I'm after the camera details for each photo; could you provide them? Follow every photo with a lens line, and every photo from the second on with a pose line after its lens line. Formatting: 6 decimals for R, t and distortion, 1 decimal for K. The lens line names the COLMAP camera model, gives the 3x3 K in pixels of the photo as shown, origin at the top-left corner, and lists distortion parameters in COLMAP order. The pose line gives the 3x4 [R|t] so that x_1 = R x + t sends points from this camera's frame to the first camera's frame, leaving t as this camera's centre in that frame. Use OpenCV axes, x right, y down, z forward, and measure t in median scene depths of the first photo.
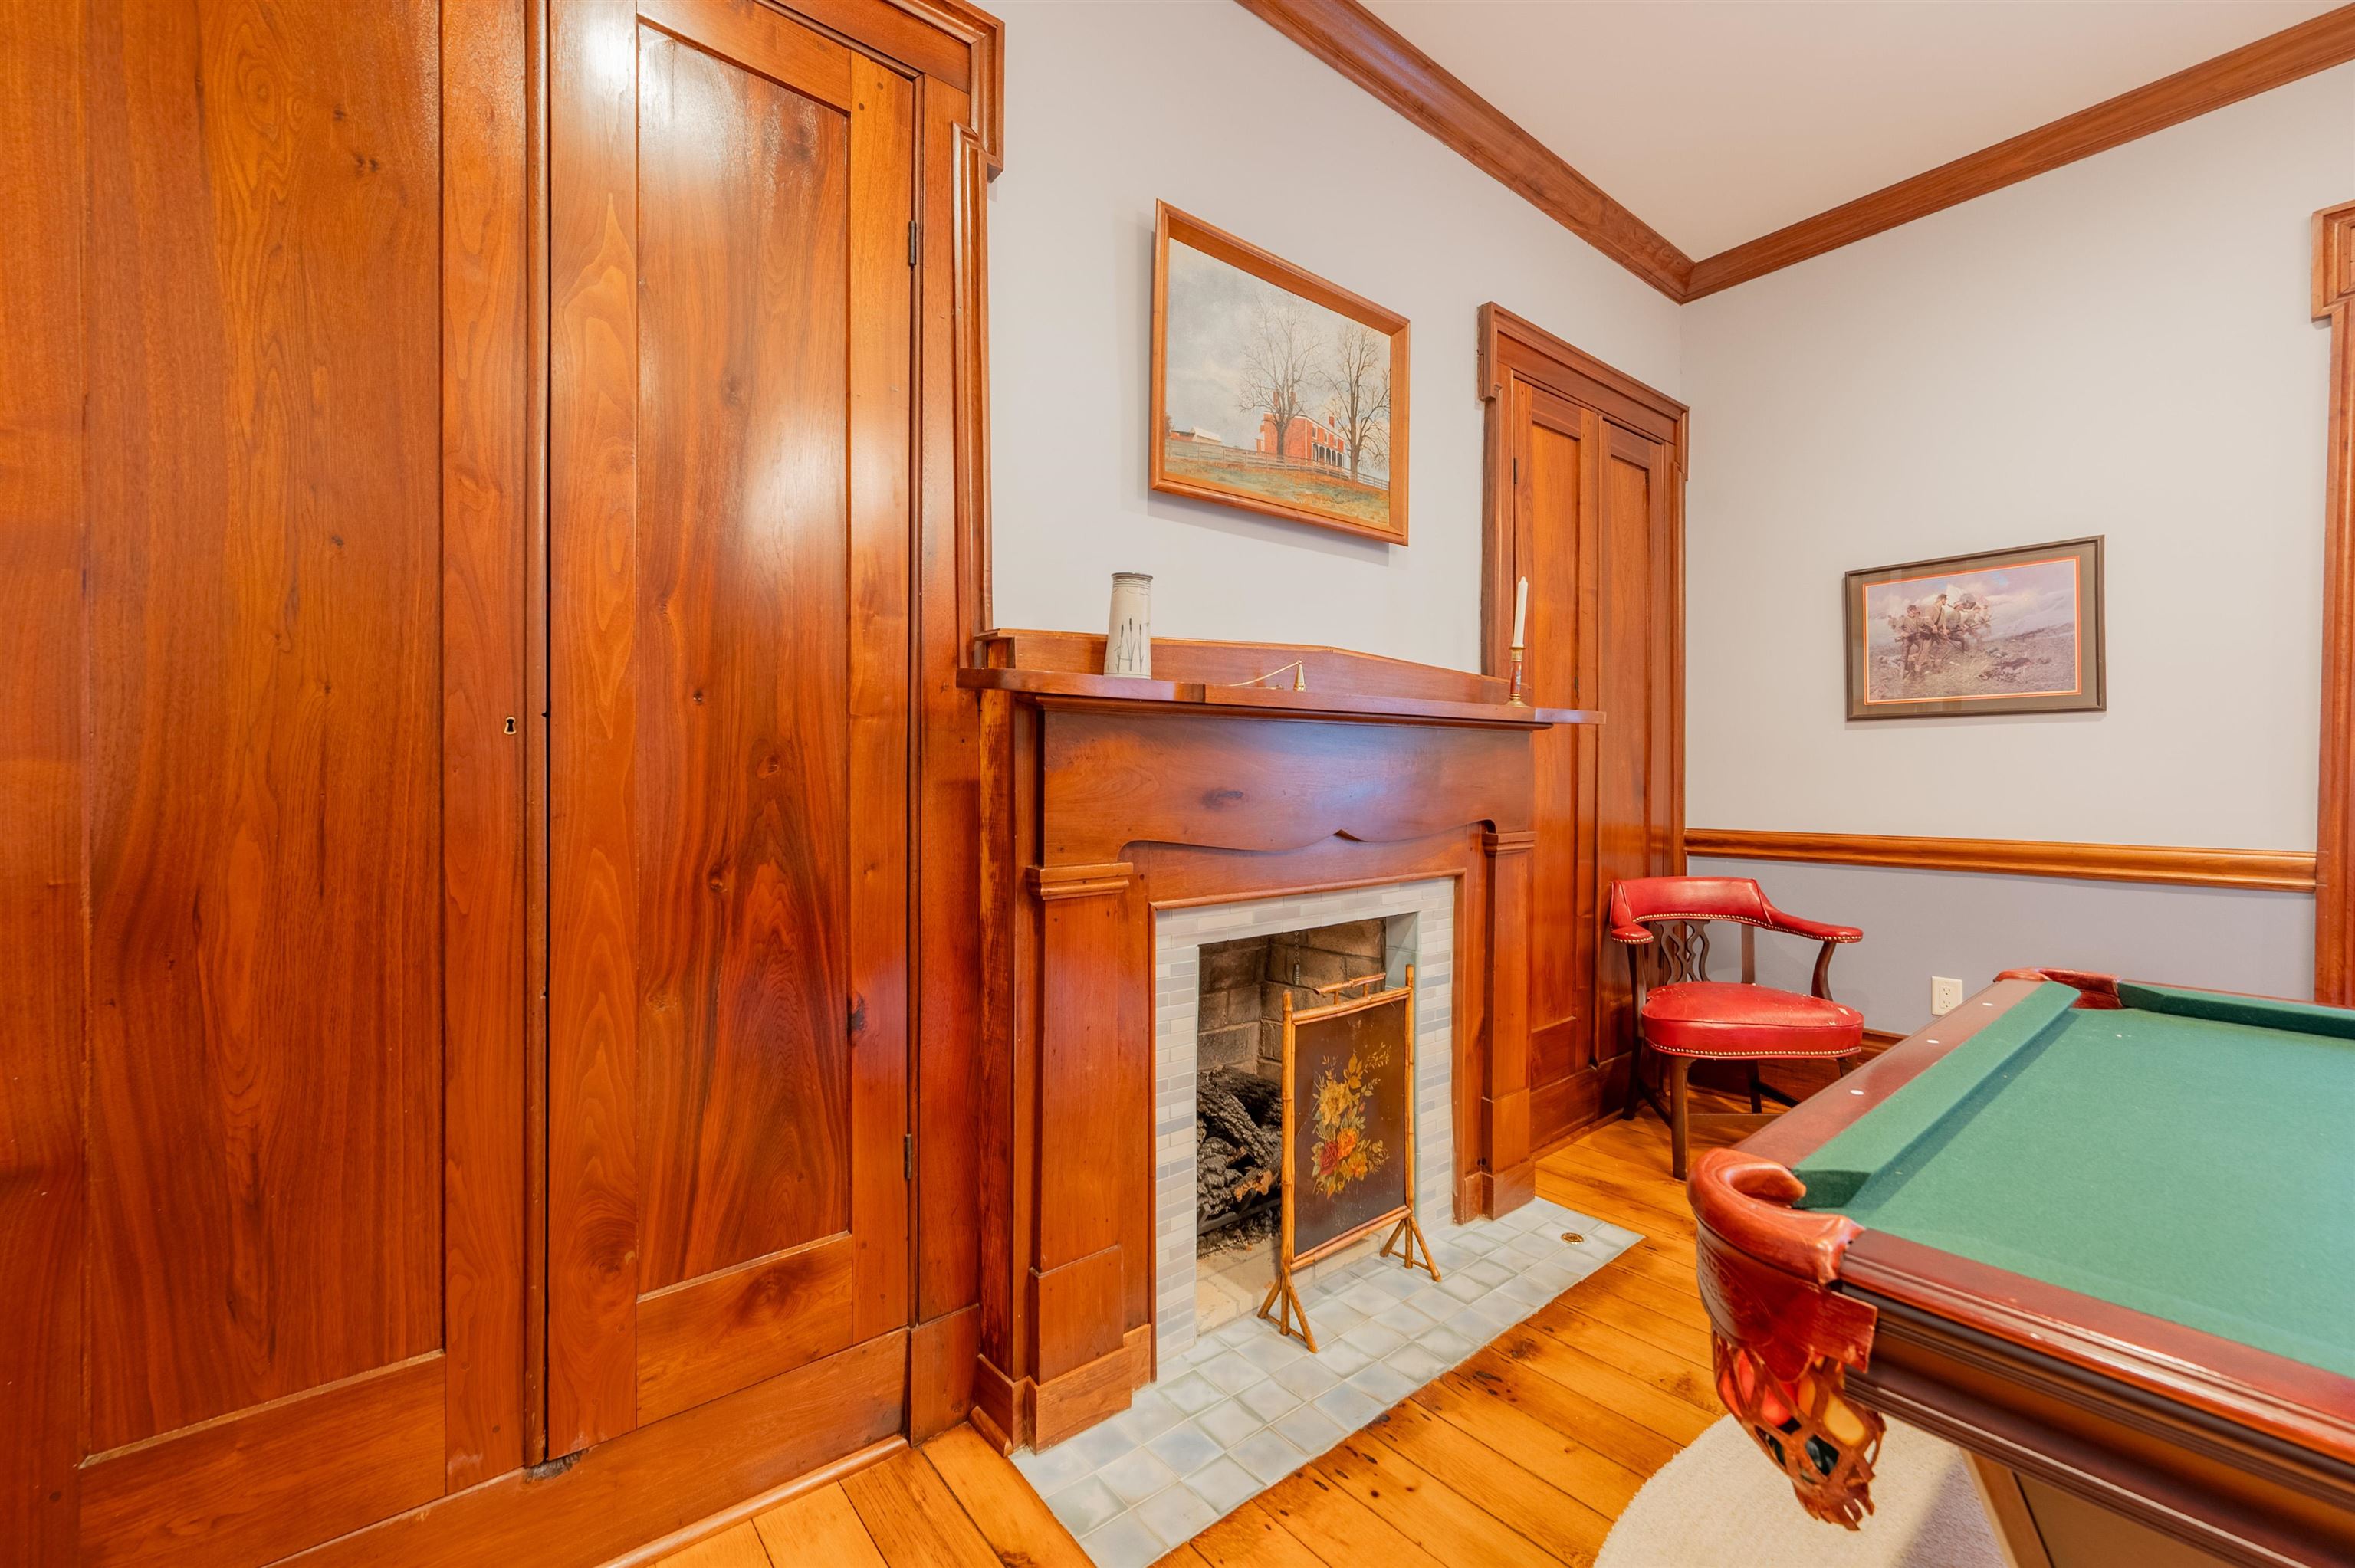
lens RADIAL K [[927.1, 0, 1181.9], [0, 927.1, 775.9], [0, 0, 1]] dist [0.001024, 0.000189]
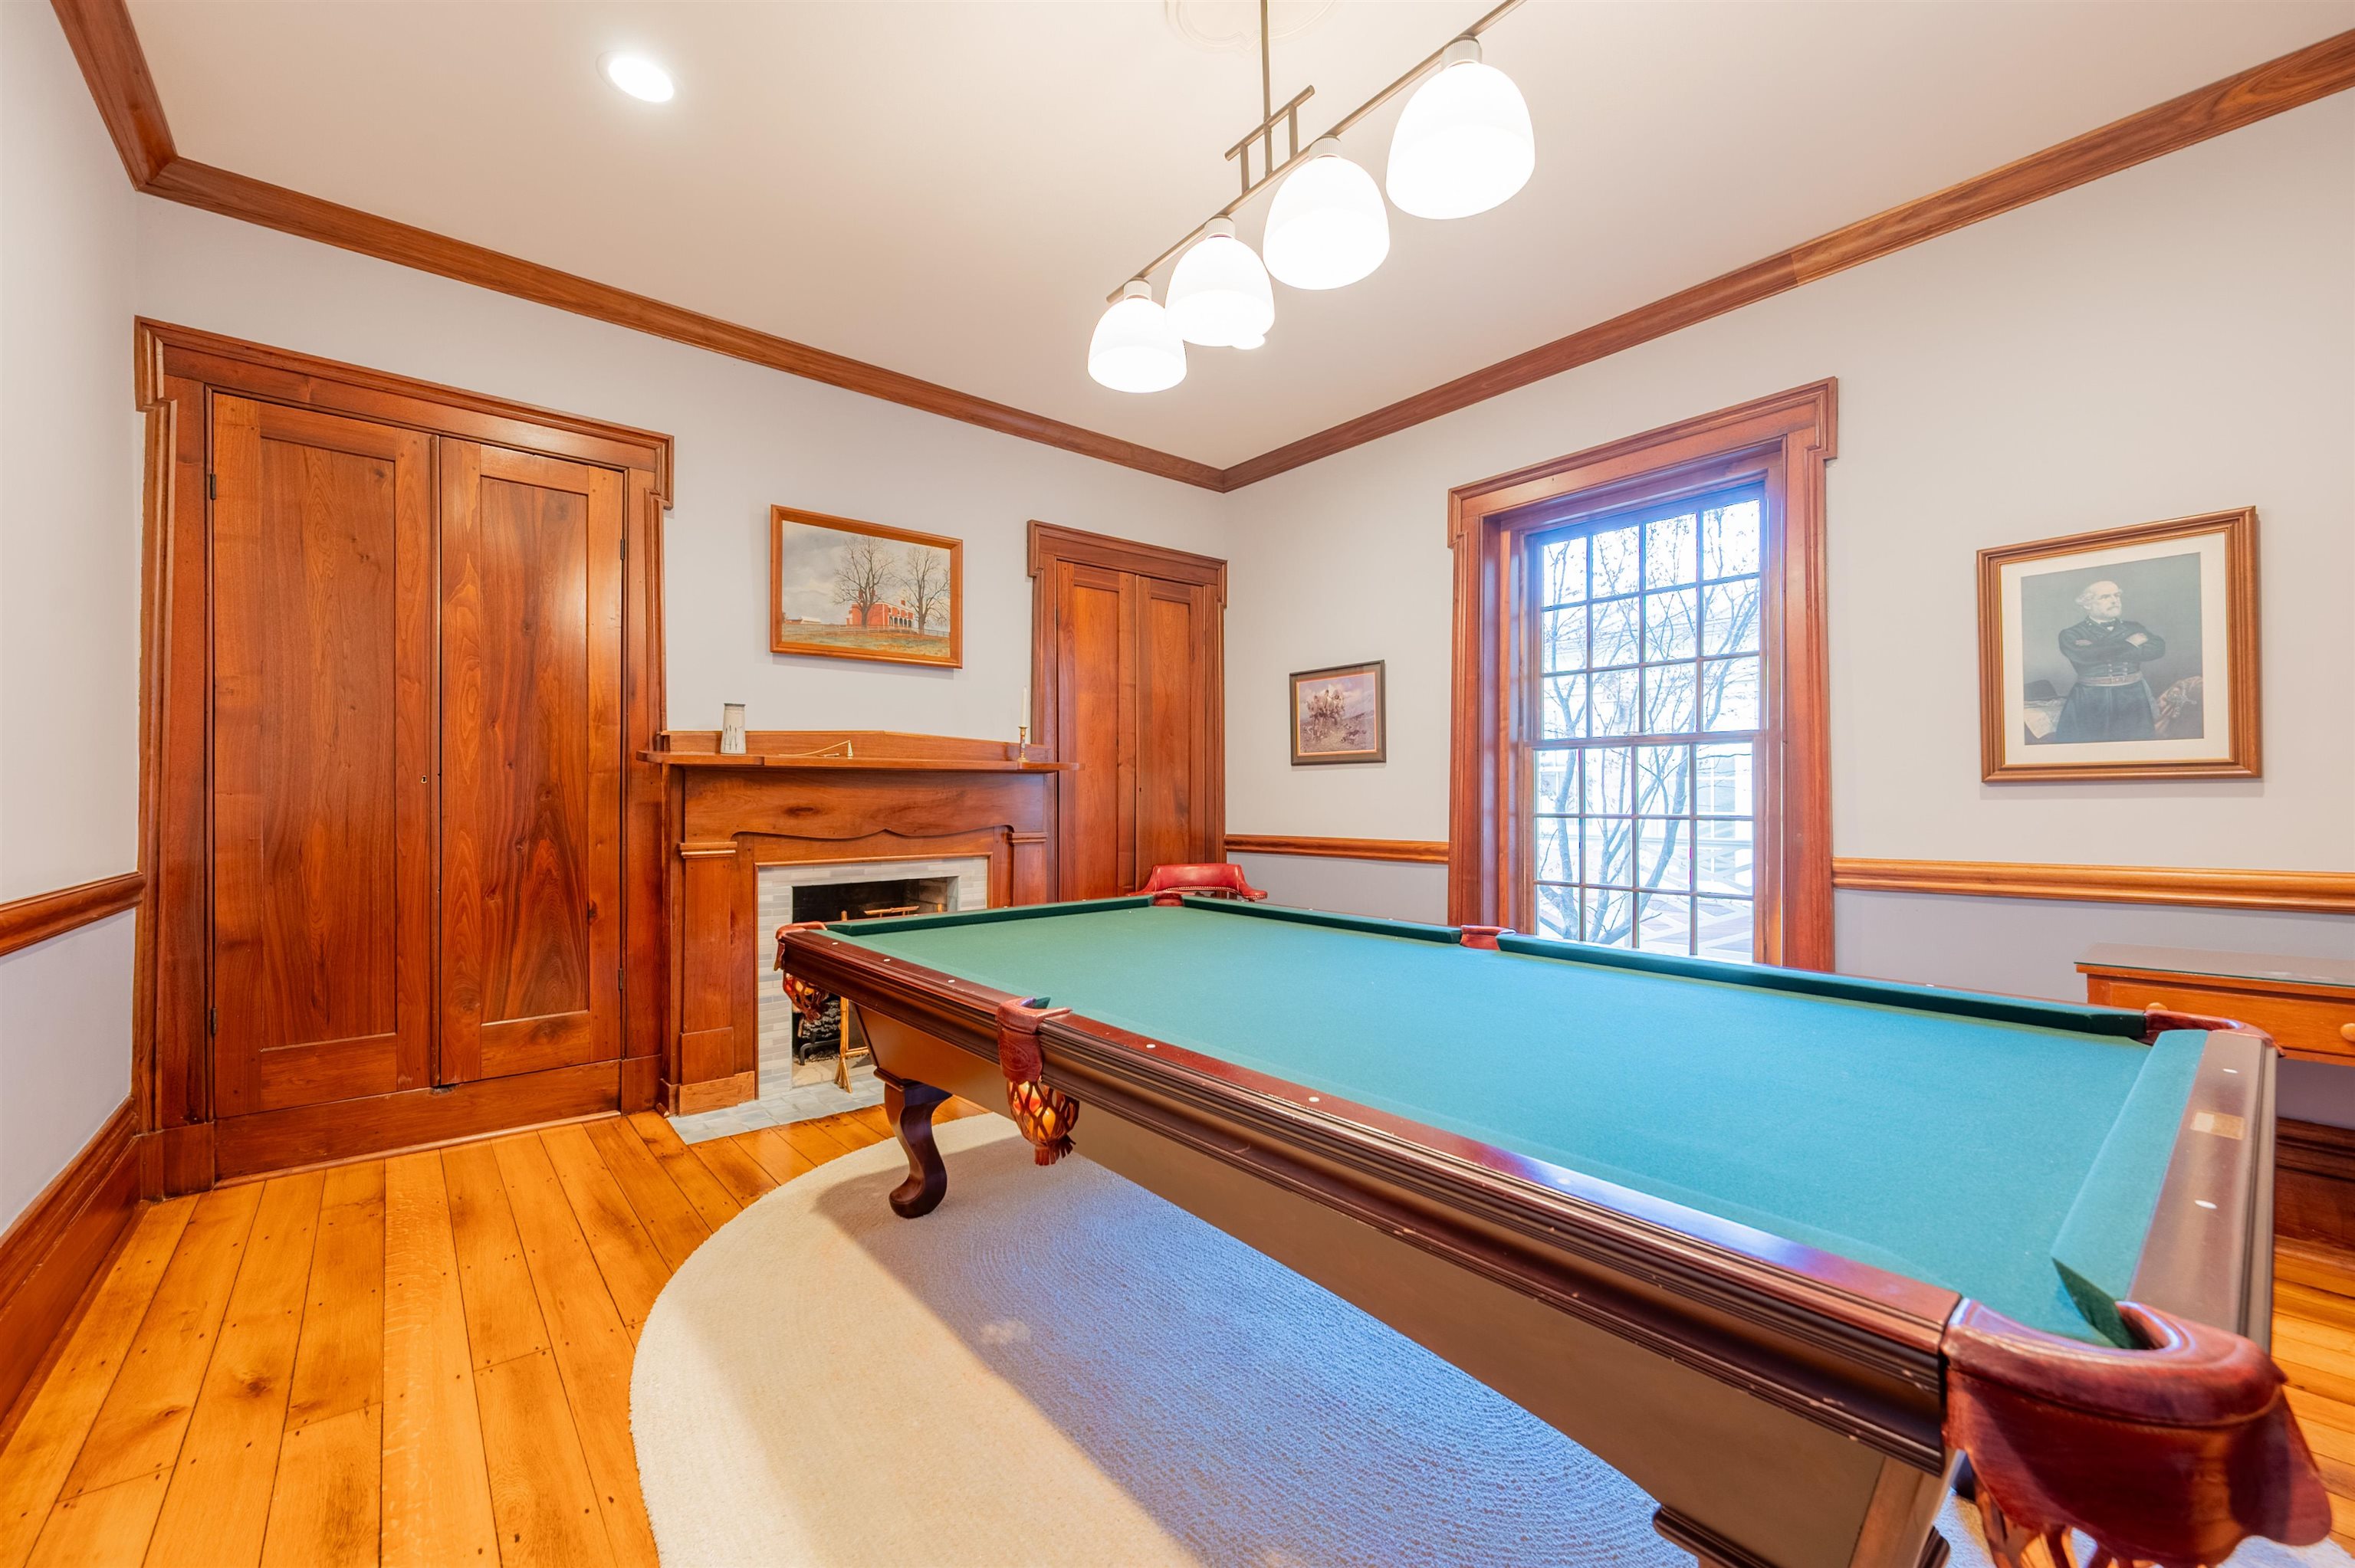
lens RADIAL K [[902.5, 0, 1166.3], [0, 902.5, 800.0], [0, 0, 1]] dist [-0.000697, -0.000274]
pose [[0.999737, -0.000260, 0.022913, 0.931538], [0.000261, 1.000000, -0.000015, 0.000205], [-0.022913, 0.000021, 0.999737, -1.124178]]
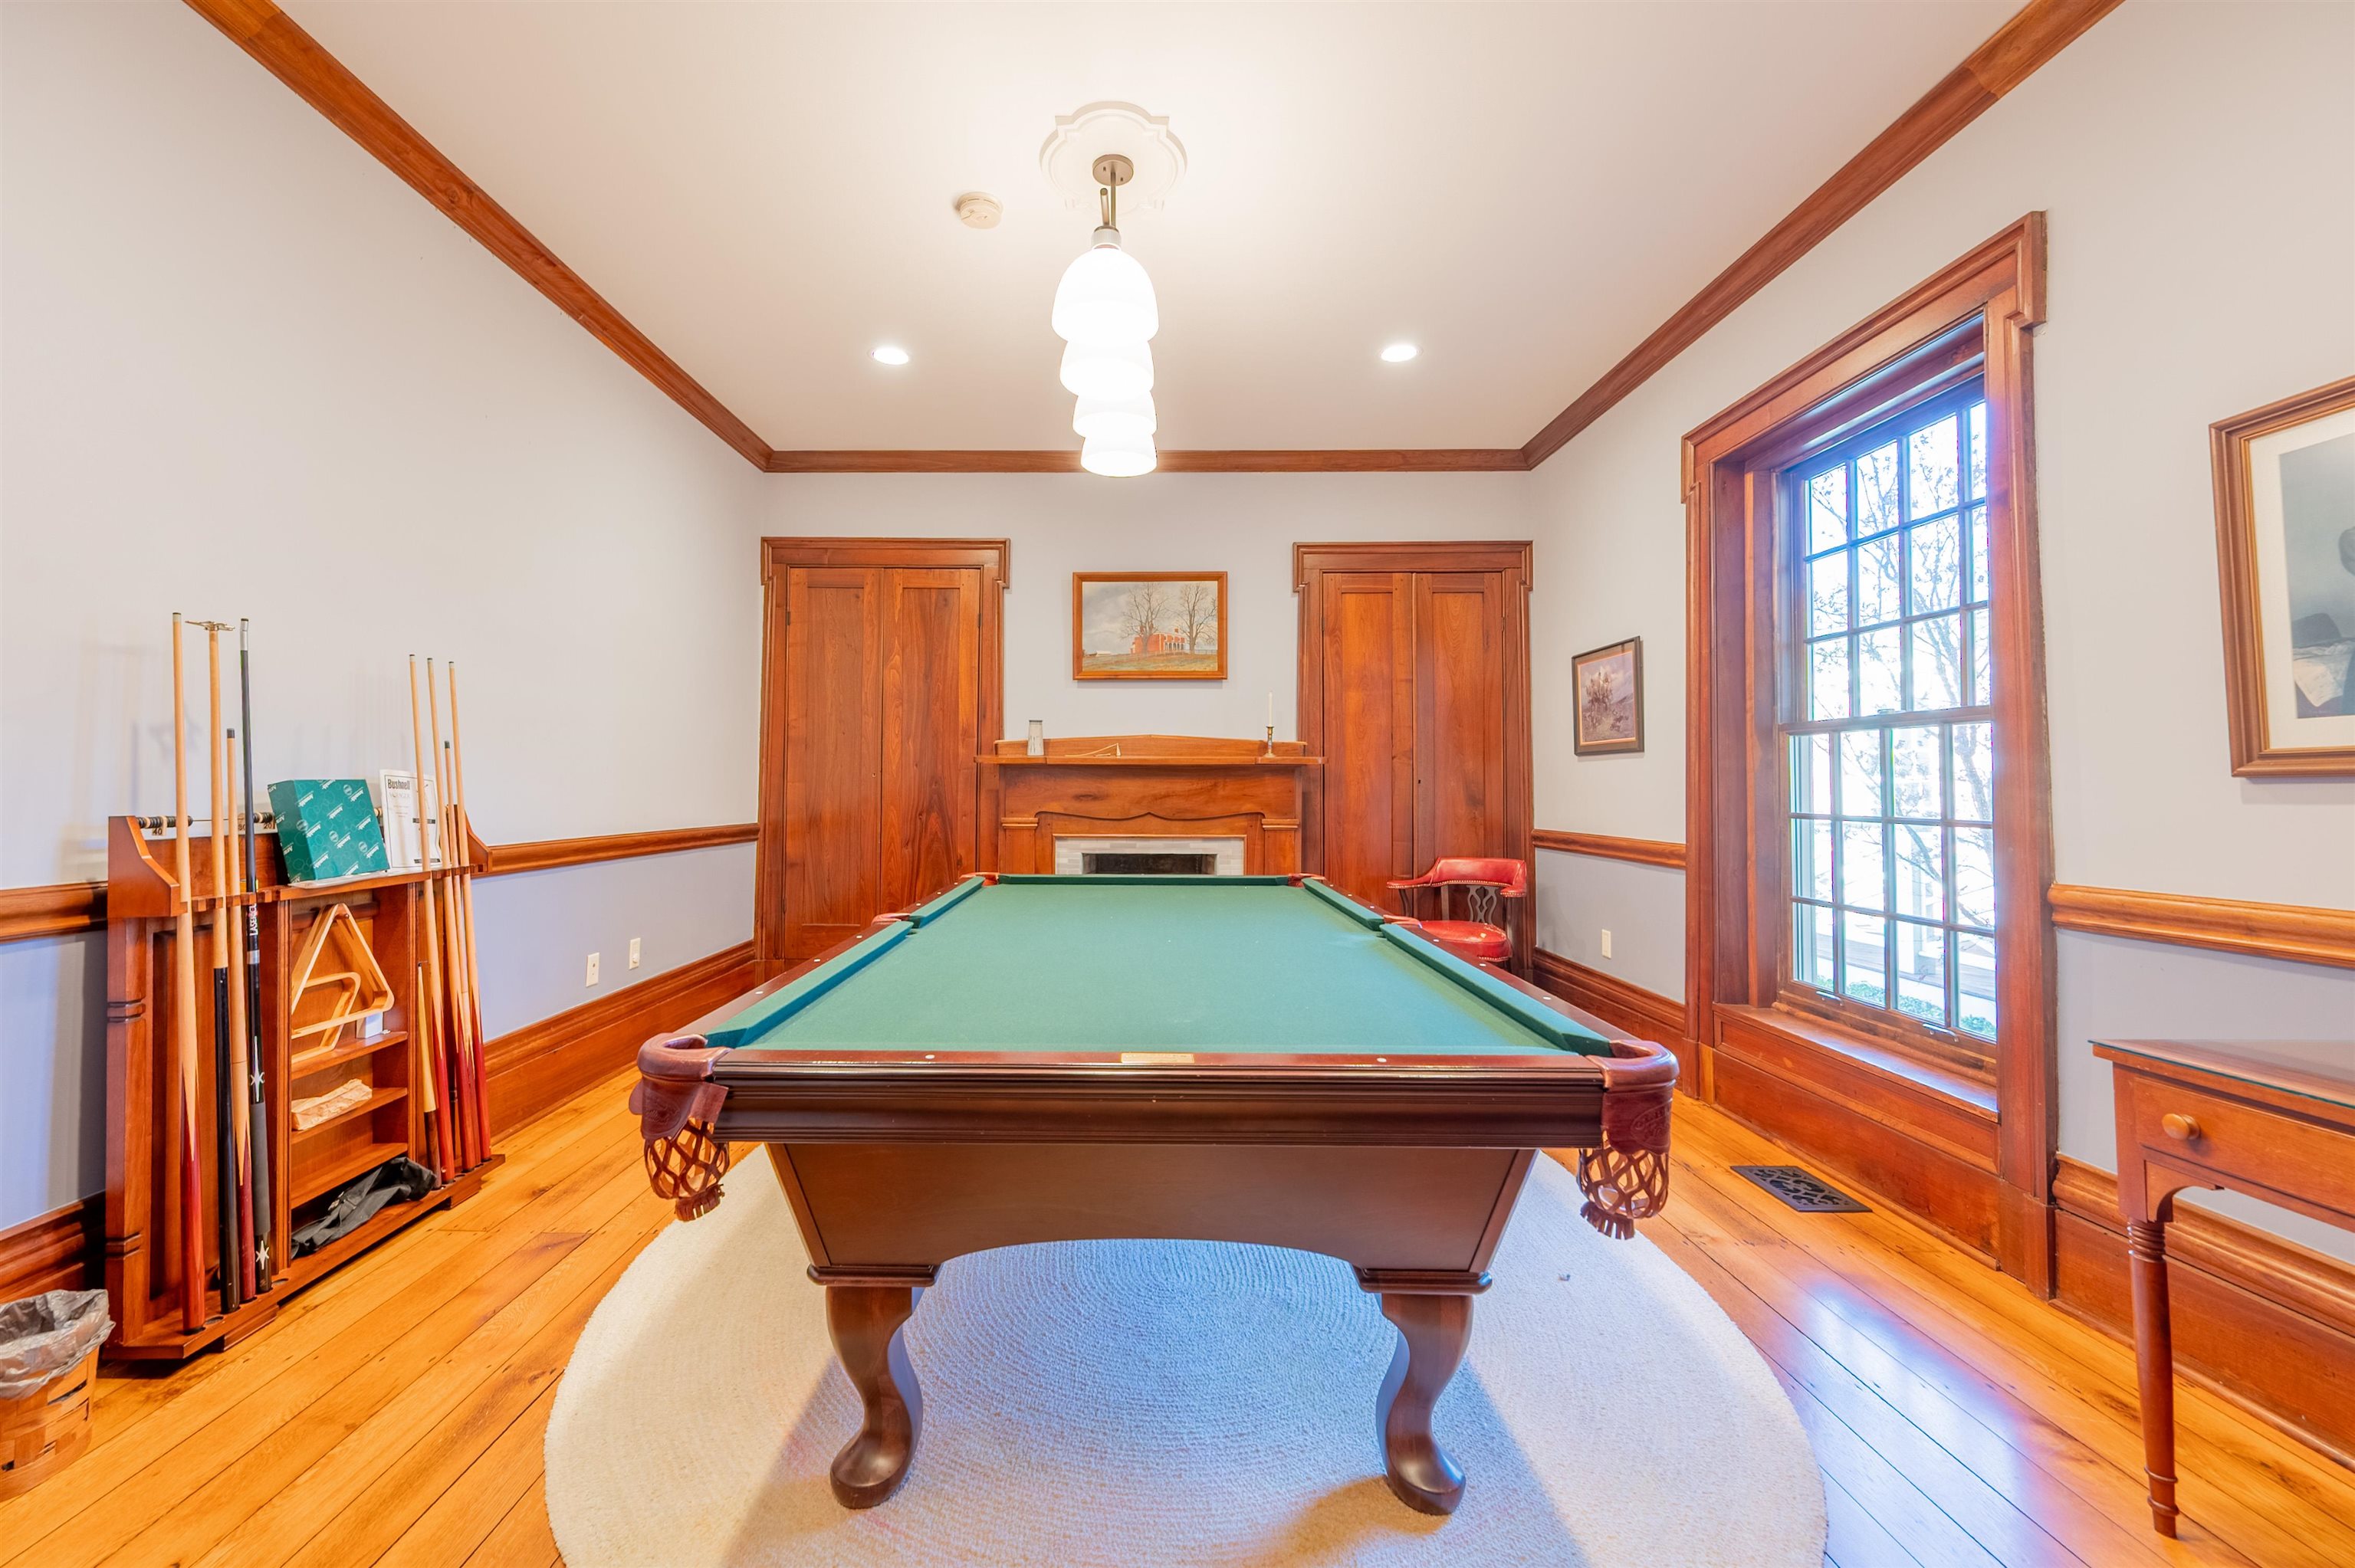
lens RADIAL K [[939.4, 0, 1173.7], [0, 939.4, 768.4], [0, 0, 1]] dist [-0.000337, -0.000209]
pose [[0.790224, -0.004870, -0.612798, 2.271933], [-0.008765, 0.999776, -0.019248, -0.011008], [0.612755, 0.020581, 0.790005, -1.155584]]
